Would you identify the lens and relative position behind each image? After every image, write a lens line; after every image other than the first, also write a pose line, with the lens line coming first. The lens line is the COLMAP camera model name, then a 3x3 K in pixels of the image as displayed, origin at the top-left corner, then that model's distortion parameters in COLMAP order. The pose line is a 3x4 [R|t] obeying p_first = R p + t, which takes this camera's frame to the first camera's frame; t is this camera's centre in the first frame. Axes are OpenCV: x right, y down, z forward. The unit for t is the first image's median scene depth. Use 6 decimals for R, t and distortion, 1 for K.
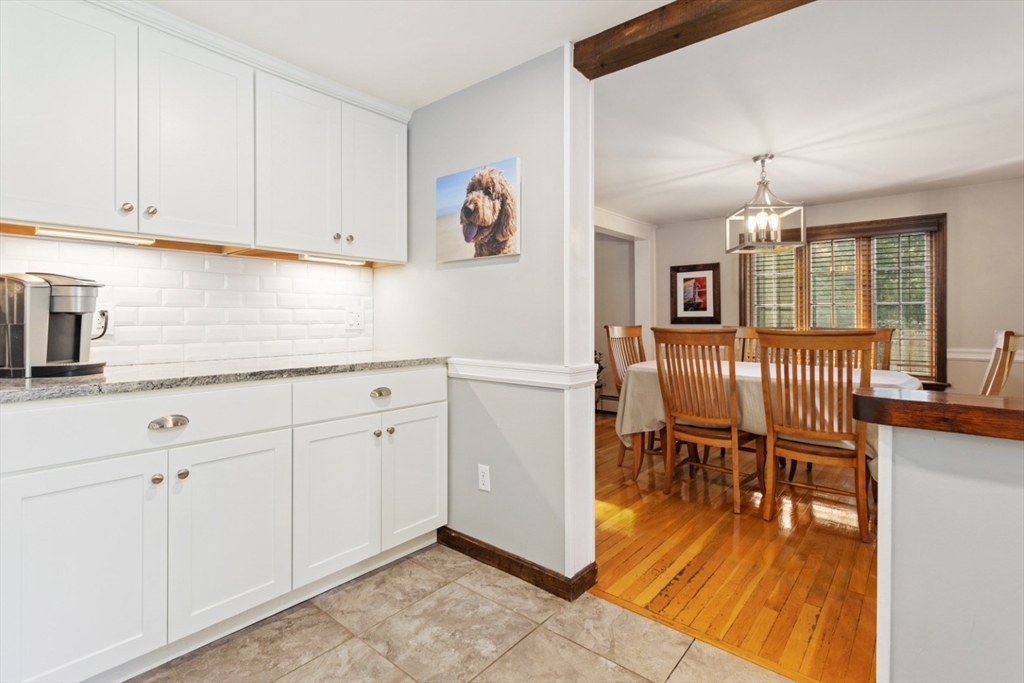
lens RADIAL K [[486.5, 0, 515.8], [0, 486.5, 322.2], [0, 0, 1]] dist [0.006987, 0.000633]
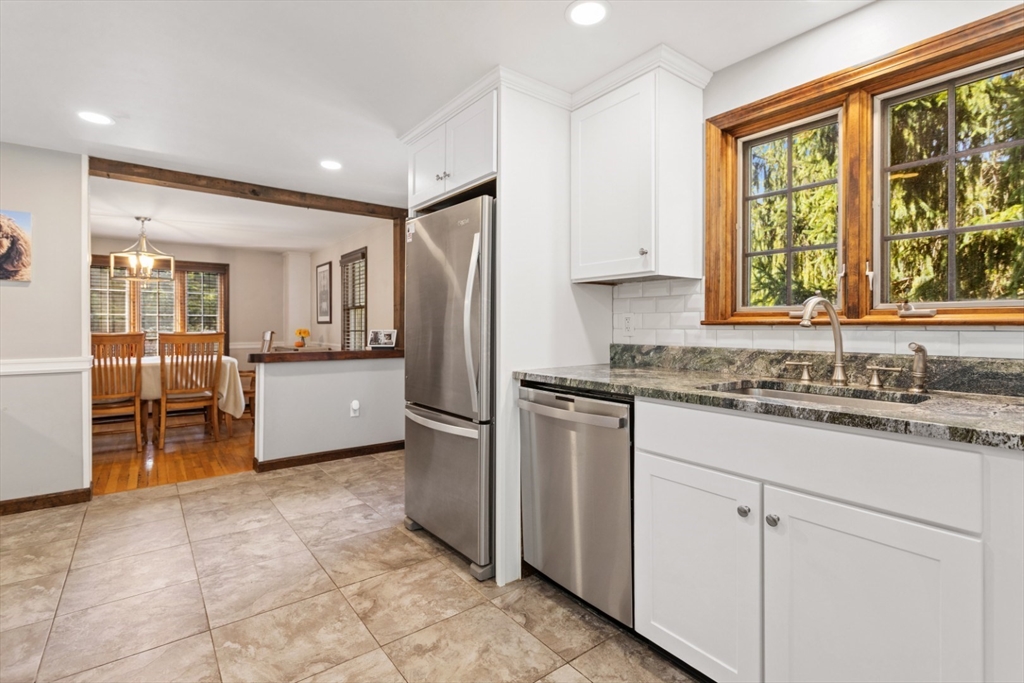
lens RADIAL K [[486.5, 0, 515.8], [0, 486.5, 322.2], [0, 0, 1]] dist [0.006987, 0.000633]
pose [[0.225781, 0.004439, 0.974168, -1.038881], [0.006675, 0.999959, -0.006104, -0.003597], [-0.974155, 0.007881, 0.225742, -0.675379]]
